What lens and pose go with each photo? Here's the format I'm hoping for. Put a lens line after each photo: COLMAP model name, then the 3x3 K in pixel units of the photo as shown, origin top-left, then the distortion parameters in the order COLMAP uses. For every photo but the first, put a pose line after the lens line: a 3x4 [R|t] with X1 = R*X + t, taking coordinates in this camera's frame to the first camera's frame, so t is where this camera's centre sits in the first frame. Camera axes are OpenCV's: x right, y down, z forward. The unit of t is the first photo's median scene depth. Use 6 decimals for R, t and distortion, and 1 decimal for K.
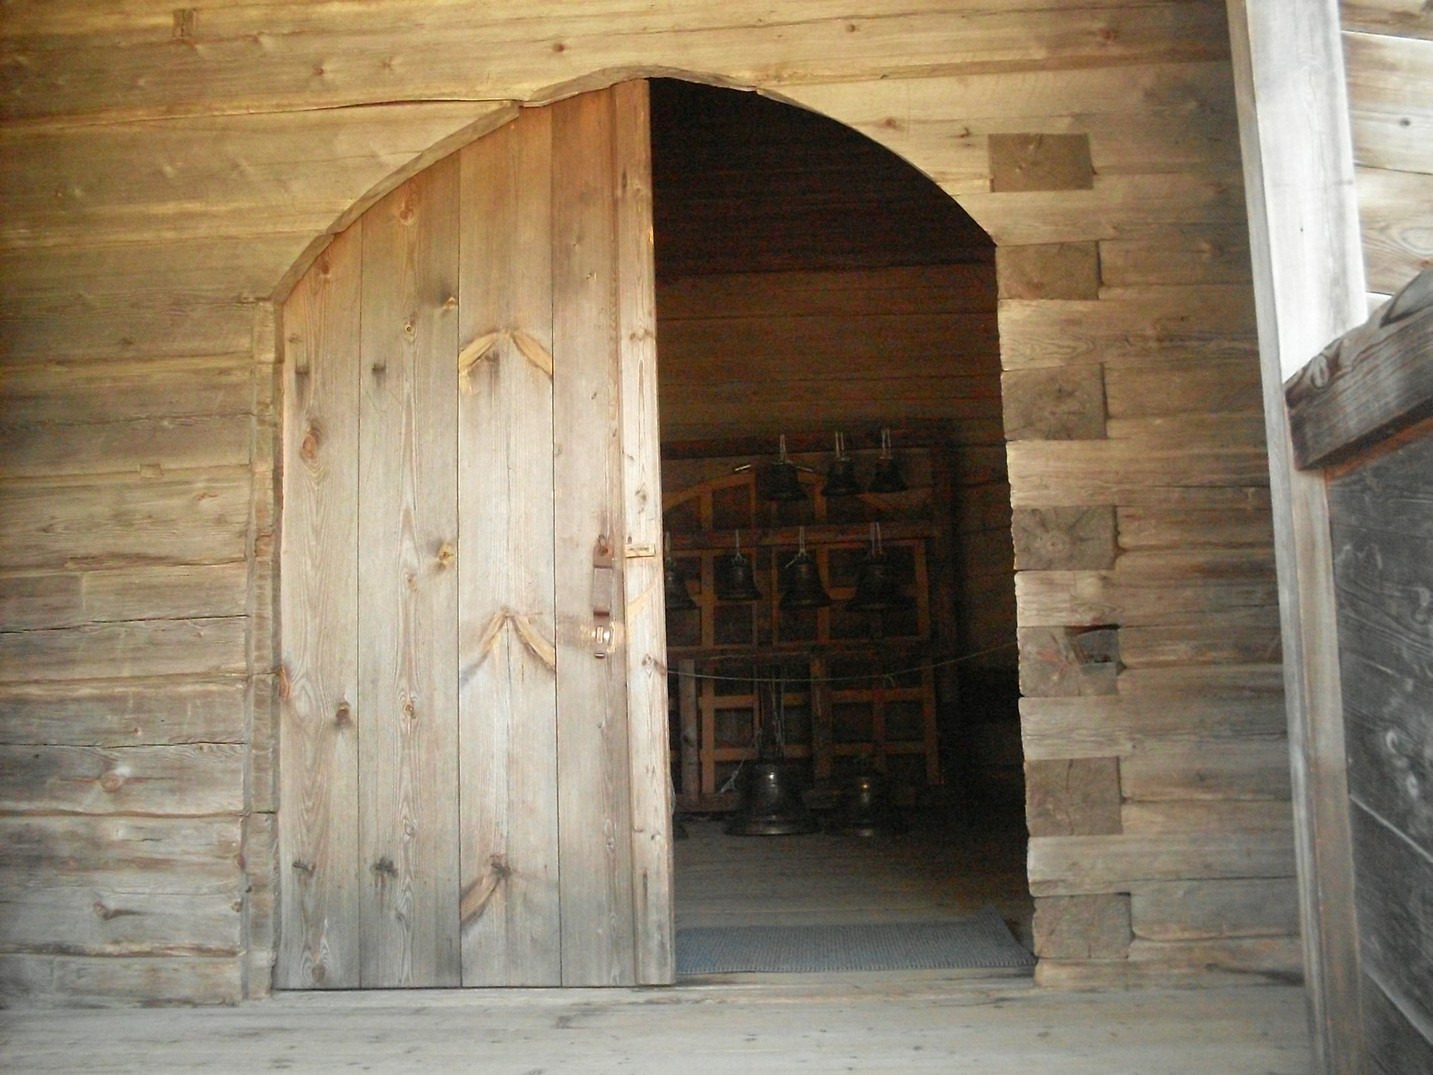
lens RADIAL K [[1644.2, 0, 696.7], [0, 1644.2, 519.4], [0, 0, 1]] dist [-0.228097, 0.338532]
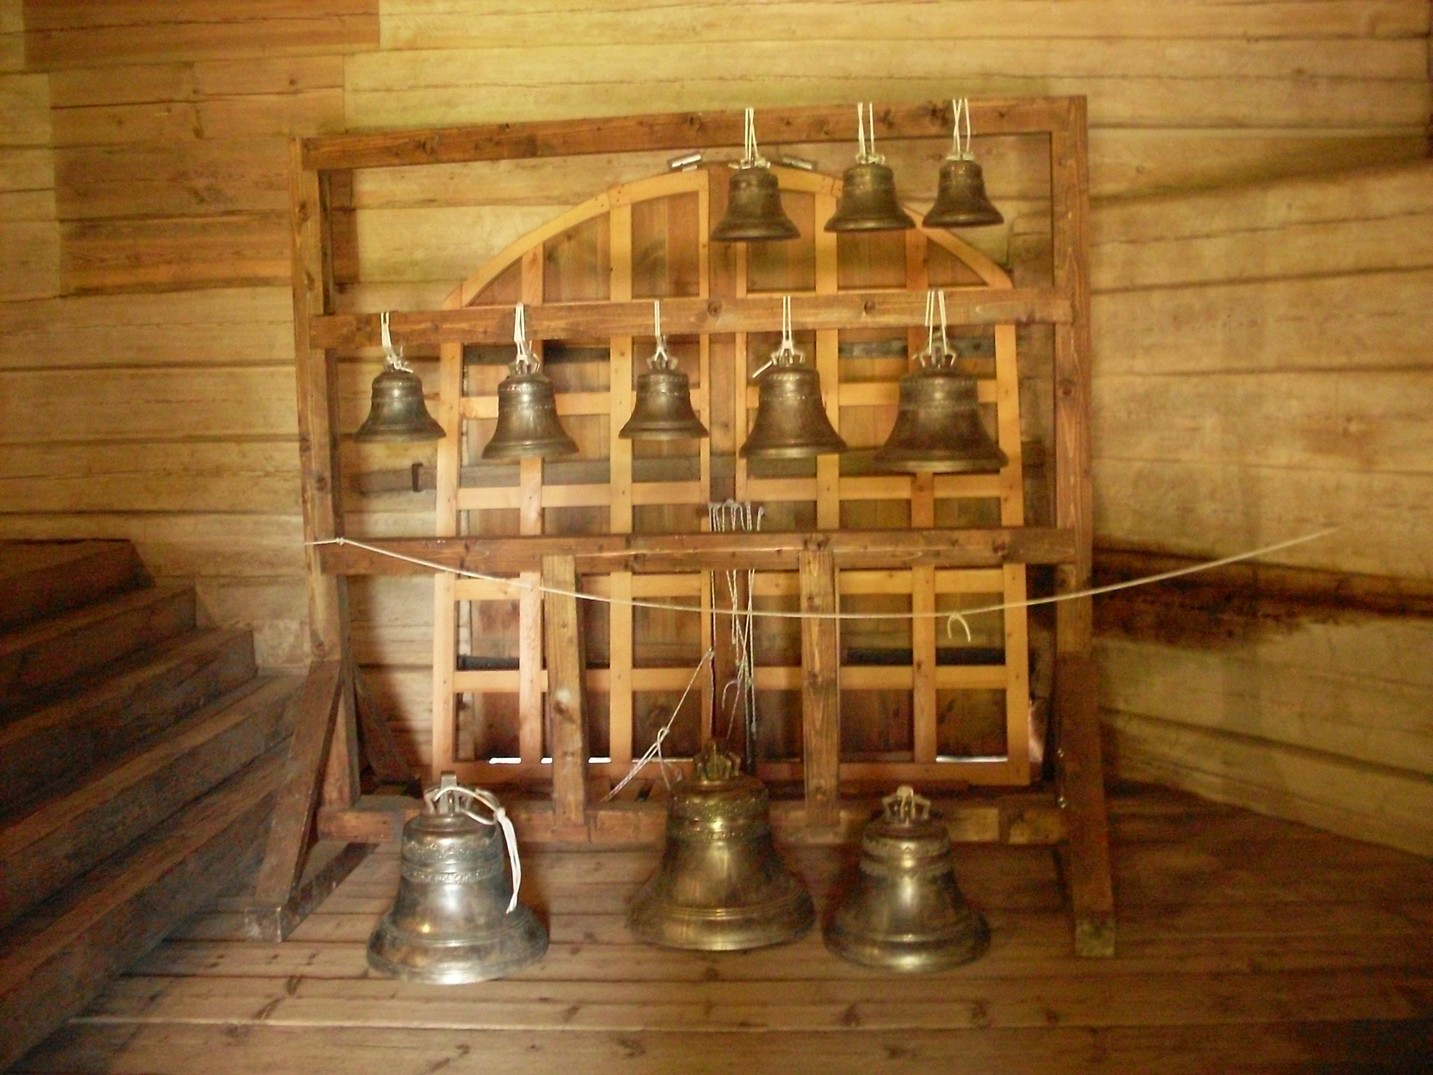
lens RADIAL K [[1644.2, 0, 696.7], [0, 1644.2, 519.4], [0, 0, 1]] dist [-0.228097, 0.338532]
pose [[0.999998, 0.001213, -0.001514, 0.037887], [-0.000861, 0.976867, 0.213844, -0.035556], [0.001739, -0.213843, 0.976867, 0.505137]]
